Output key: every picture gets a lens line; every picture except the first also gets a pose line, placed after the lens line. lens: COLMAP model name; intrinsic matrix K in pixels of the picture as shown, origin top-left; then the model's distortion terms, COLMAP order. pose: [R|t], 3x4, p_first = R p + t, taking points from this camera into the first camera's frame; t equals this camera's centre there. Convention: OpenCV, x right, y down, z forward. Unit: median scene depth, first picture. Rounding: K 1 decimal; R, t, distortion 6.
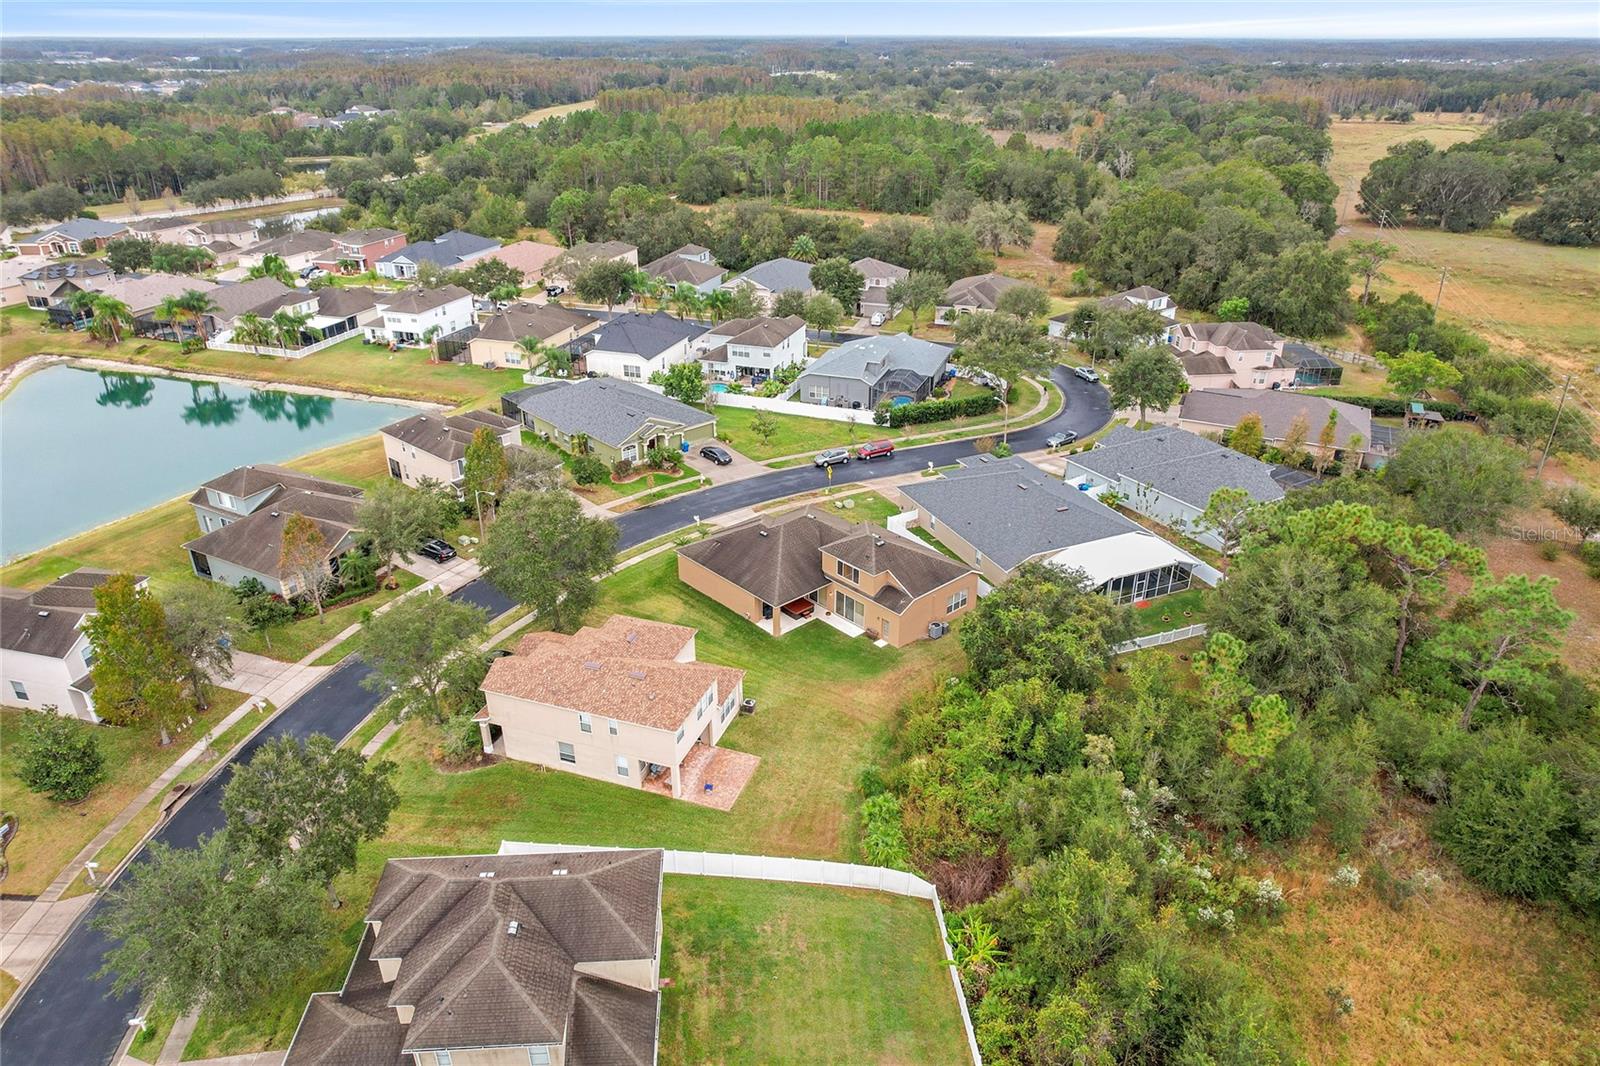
lens RADIAL K [[1022.5, 0, 800.6], [0, 1022.5, 552.4], [0, 0, 1]] dist [-0.077887, 0.065348]
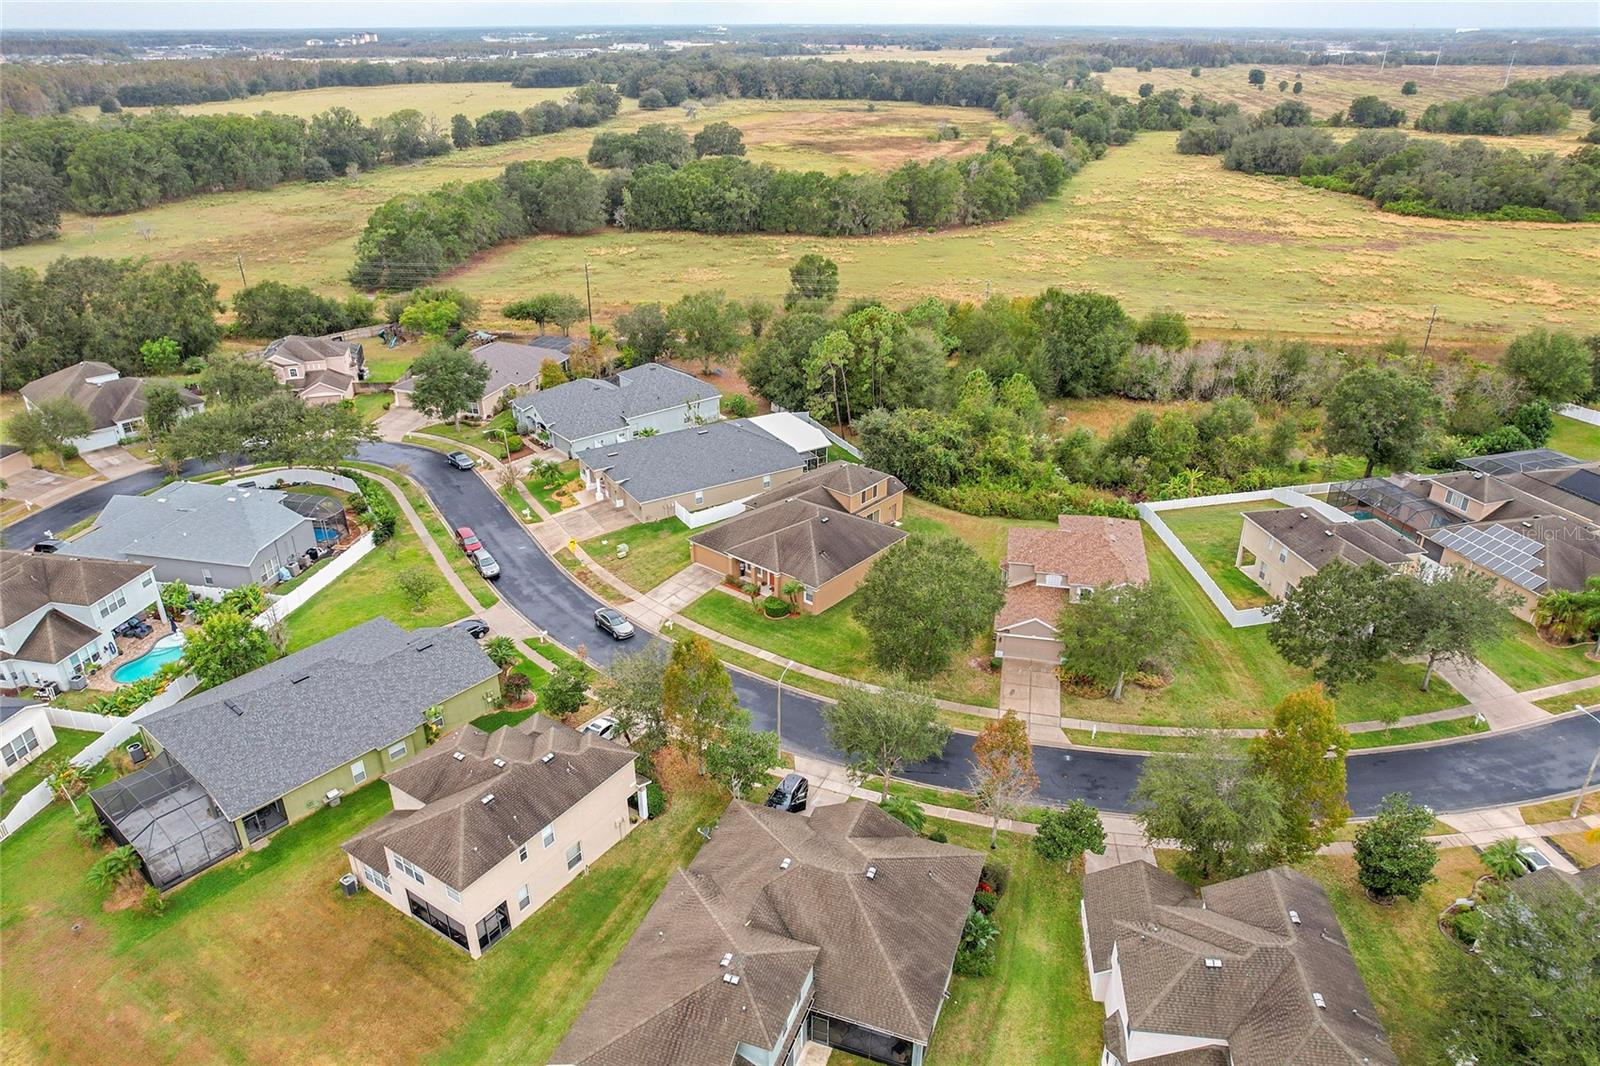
lens RADIAL K [[1061.8, 0, 793.9], [0, 1061.8, 534.7], [0, 0, 1]] dist [-0.083206, 0.074910]
pose [[-0.124375, -0.435791, 0.891413, -0.797511], [0.454750, 0.773446, 0.441569, -0.396661], [-0.881892, 0.460290, 0.101978, 0.713593]]
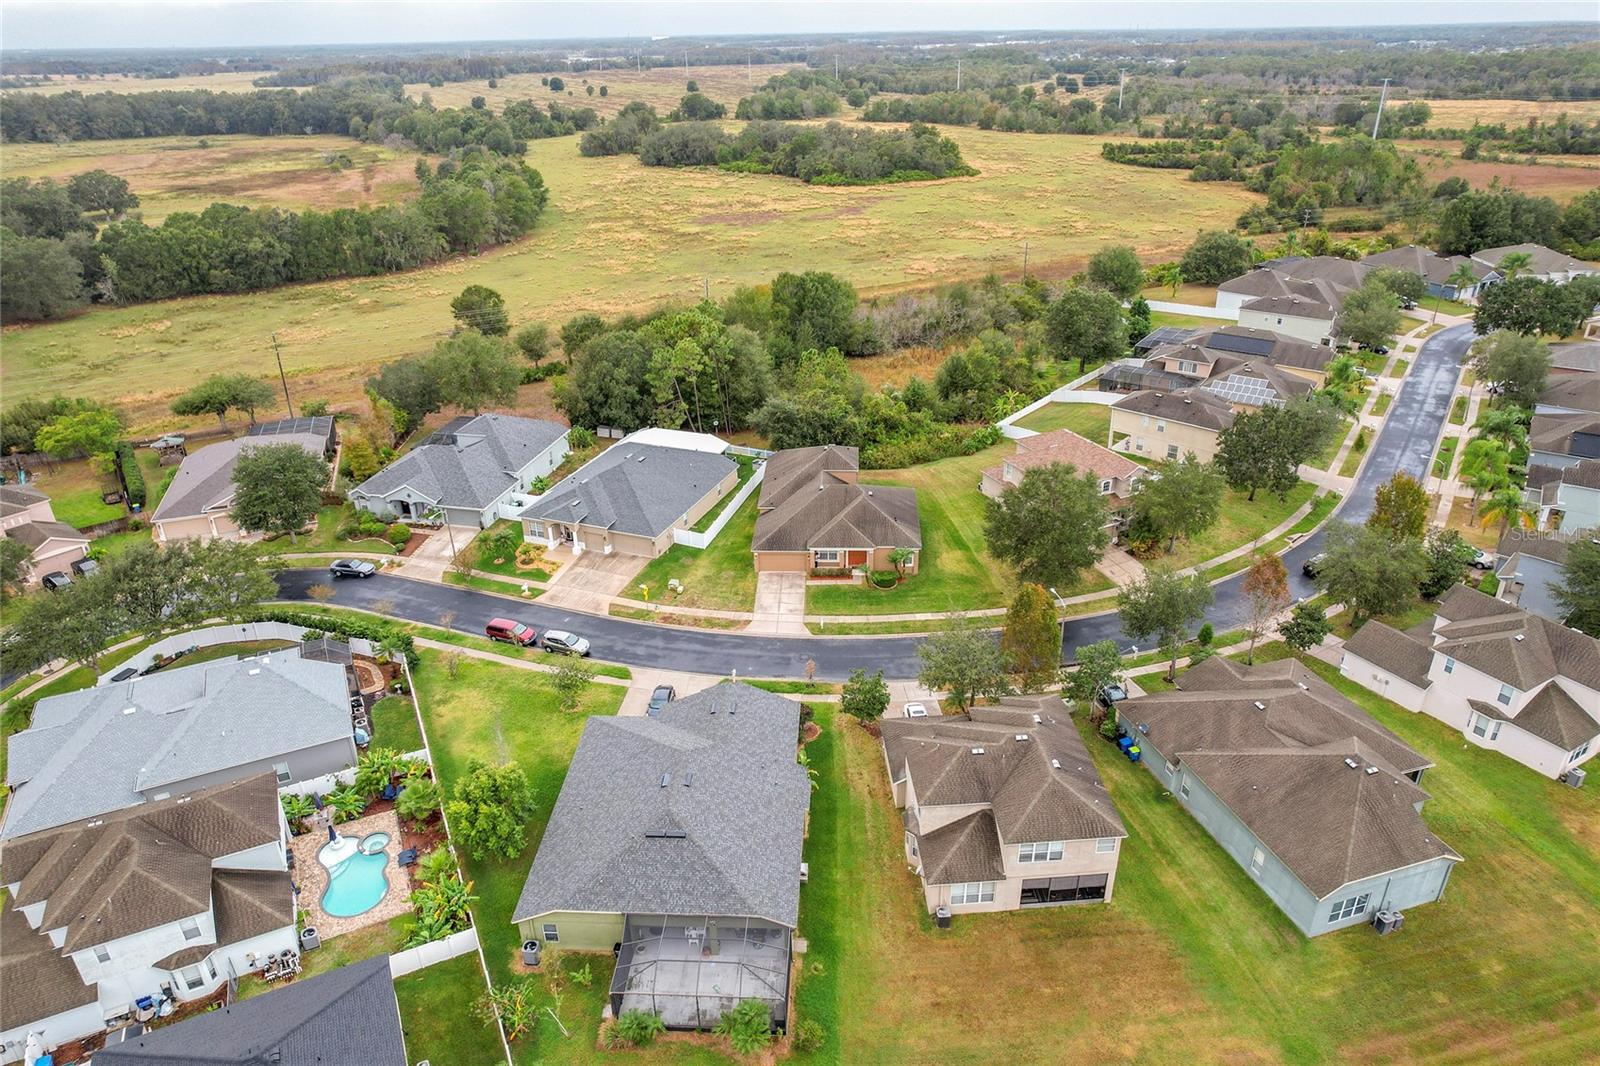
lens RADIAL K [[1036.1, 0, 796.8], [0, 1036.1, 567.1], [0, 0, 1]] dist [-0.085443, 0.069473]
pose [[-0.705078, -0.320377, 0.632633, -0.577956], [0.338483, 0.631887, 0.697243, -0.629276], [-0.623133, 0.705746, -0.337087, 1.166260]]
